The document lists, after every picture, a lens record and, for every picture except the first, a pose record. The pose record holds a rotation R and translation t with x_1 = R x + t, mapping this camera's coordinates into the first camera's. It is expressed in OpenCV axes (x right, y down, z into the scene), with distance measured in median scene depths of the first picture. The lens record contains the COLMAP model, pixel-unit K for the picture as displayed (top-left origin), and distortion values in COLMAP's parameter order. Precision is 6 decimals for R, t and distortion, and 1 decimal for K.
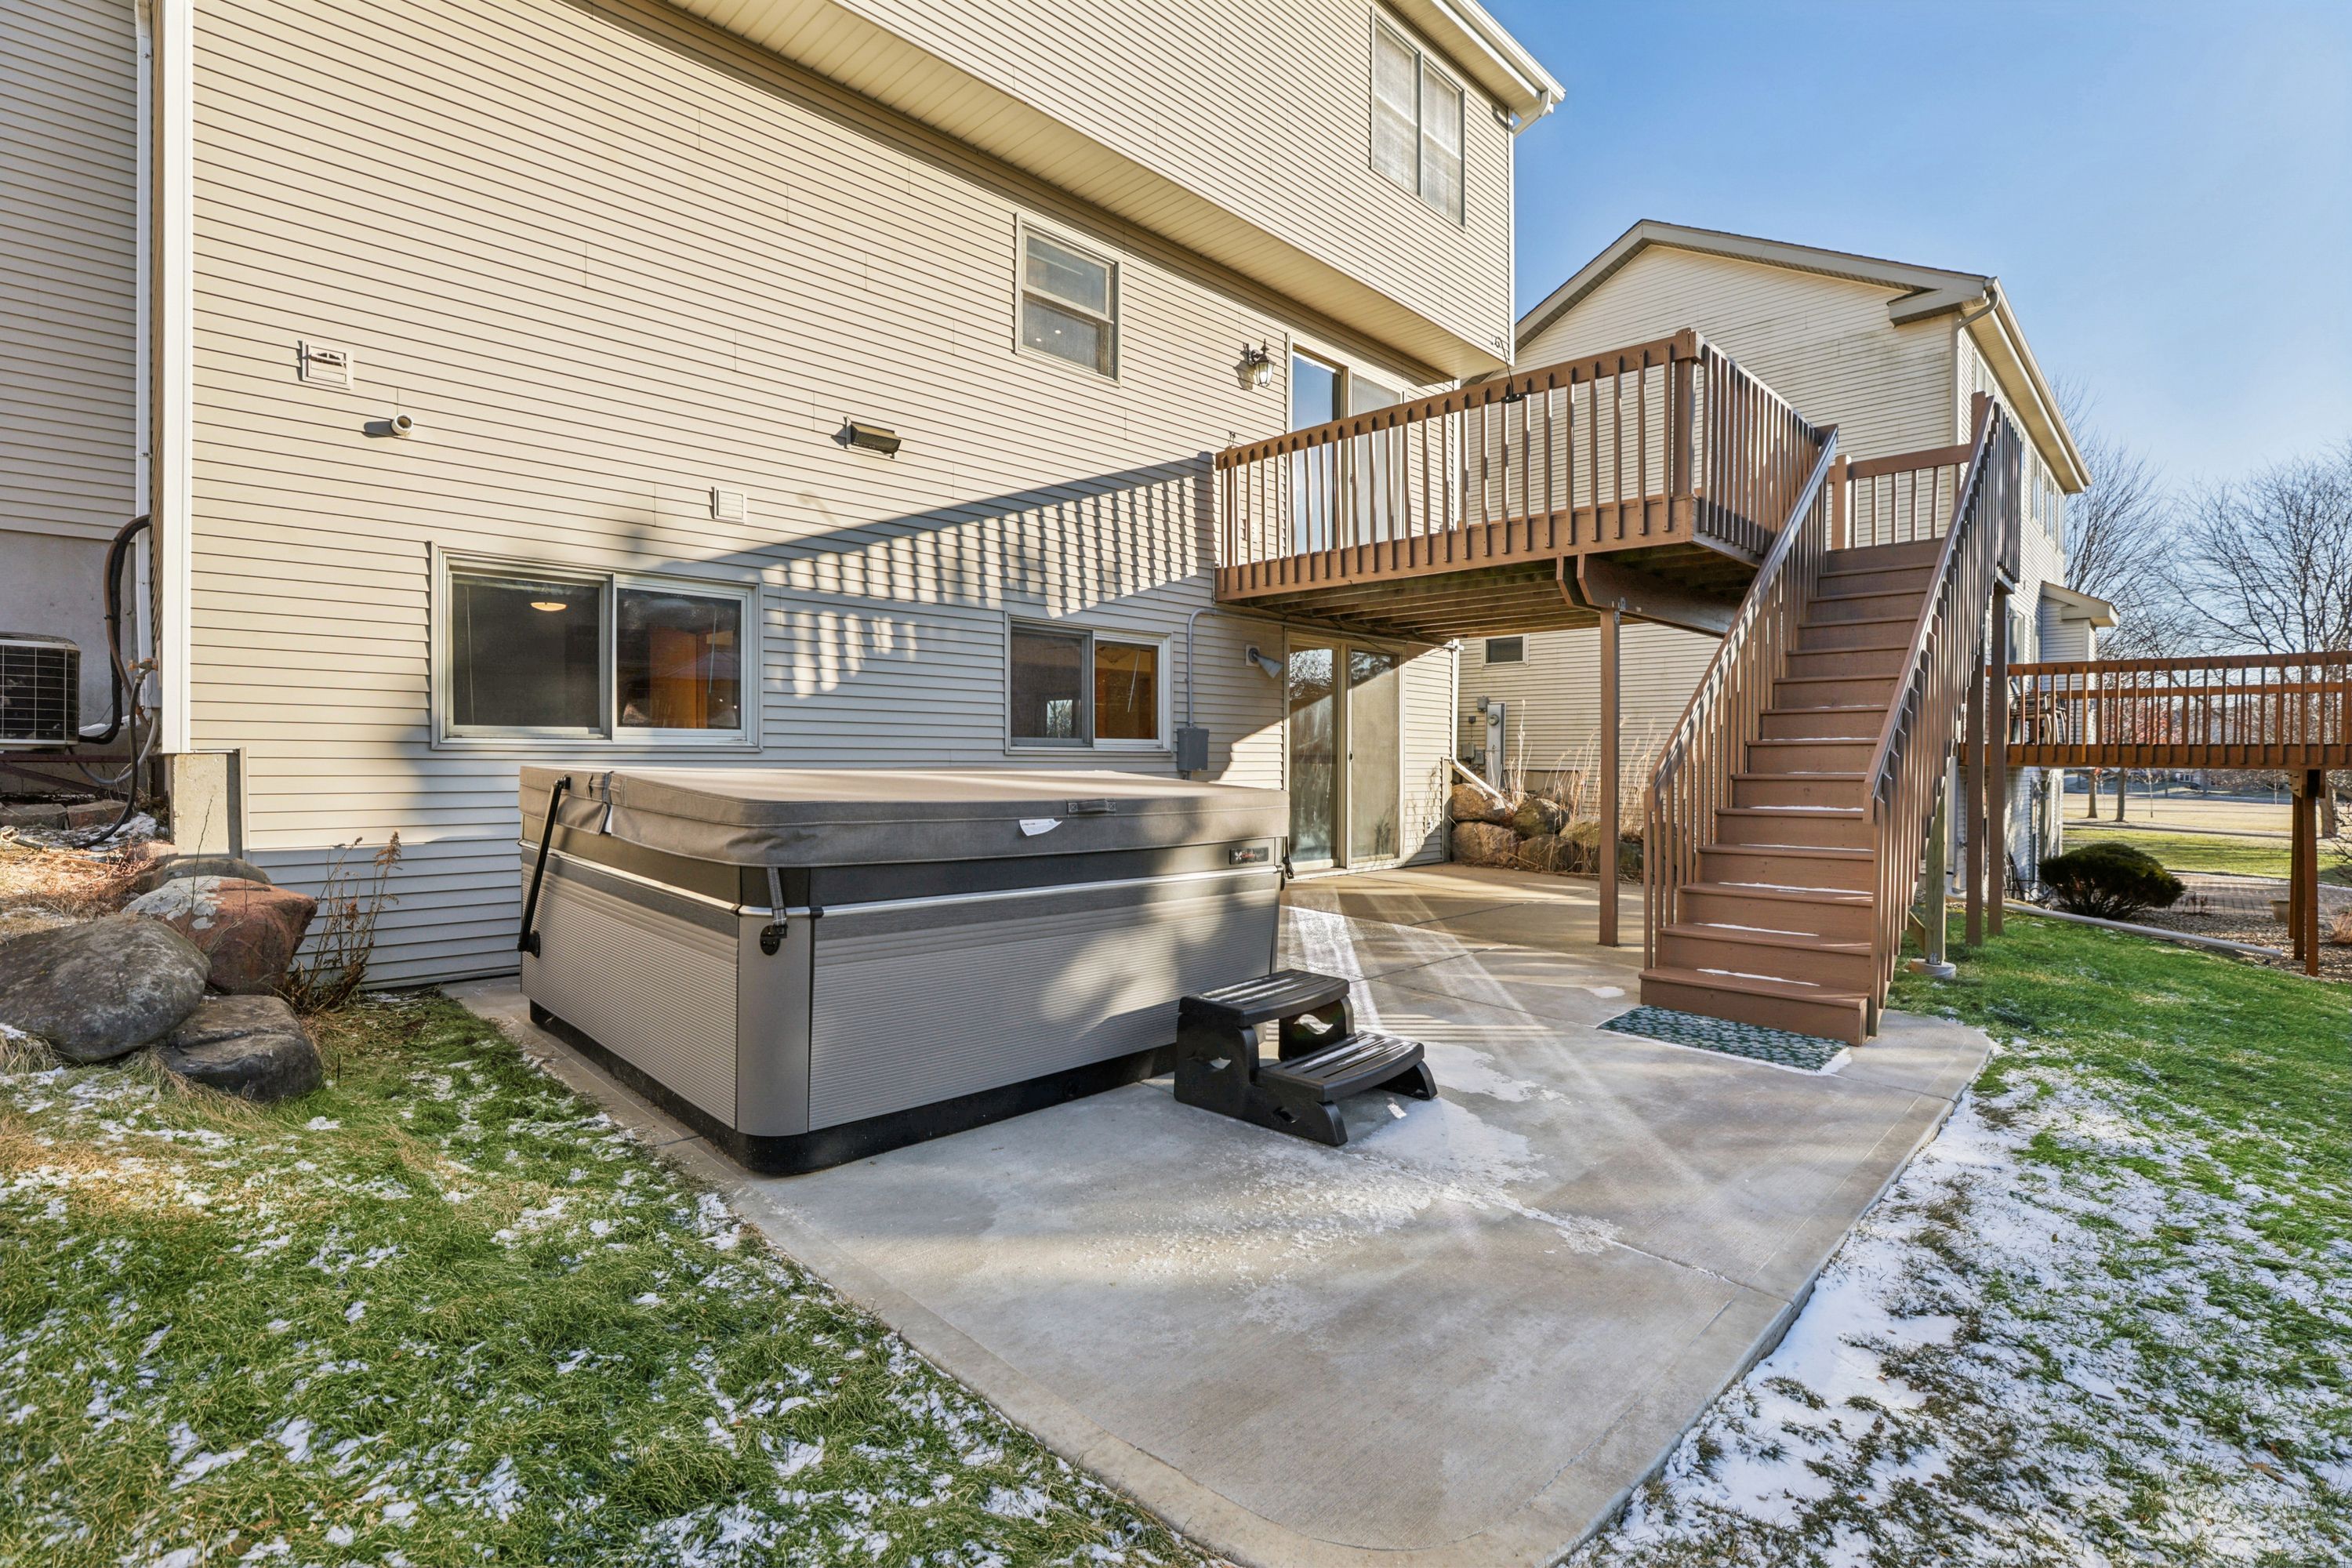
lens RADIAL K [[1080.6, 0, 1178.5], [0, 1080.6, 774.3], [0, 0, 1]] dist [-0.017863, -0.000419]
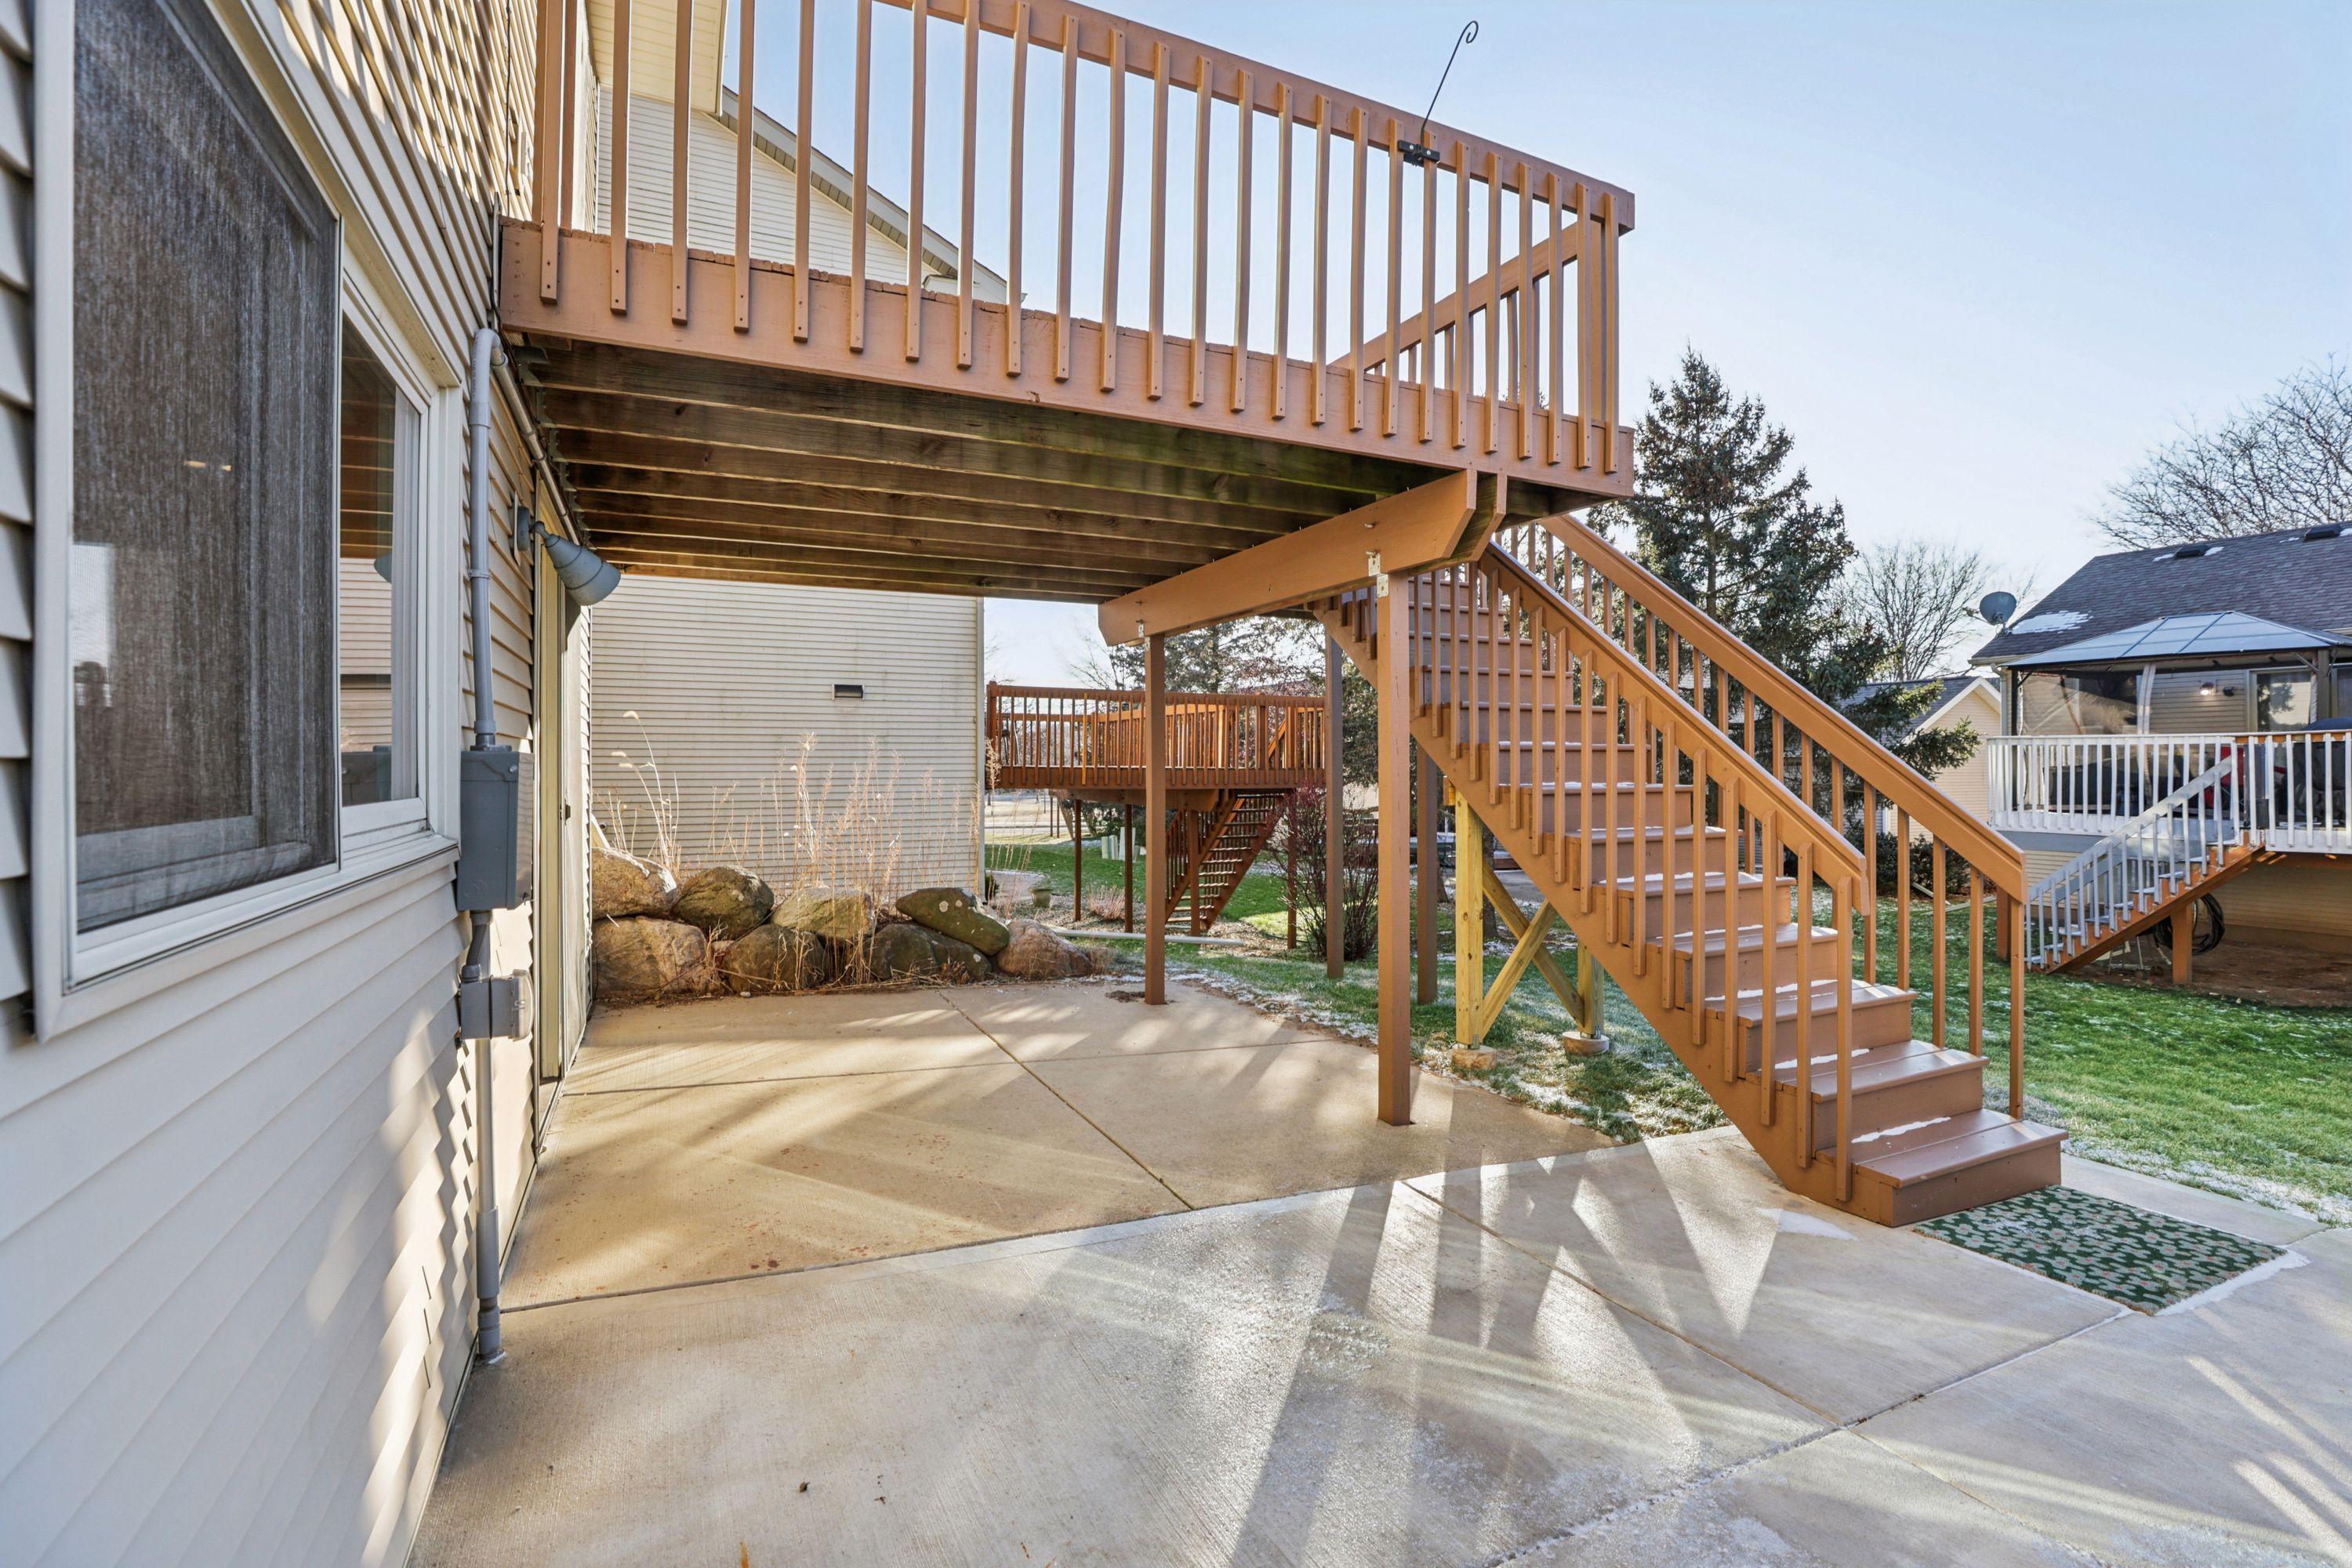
lens RADIAL K [[1080.6, 0, 1181.0], [0, 1080.6, 771.7], [0, 0, 1]] dist [-0.017863, -0.000419]
pose [[0.342593, -0.006348, 0.939463, -0.192474], [0.004214, 0.999977, 0.005221, -0.044212], [-0.939475, 0.002170, 0.342612, 0.837492]]
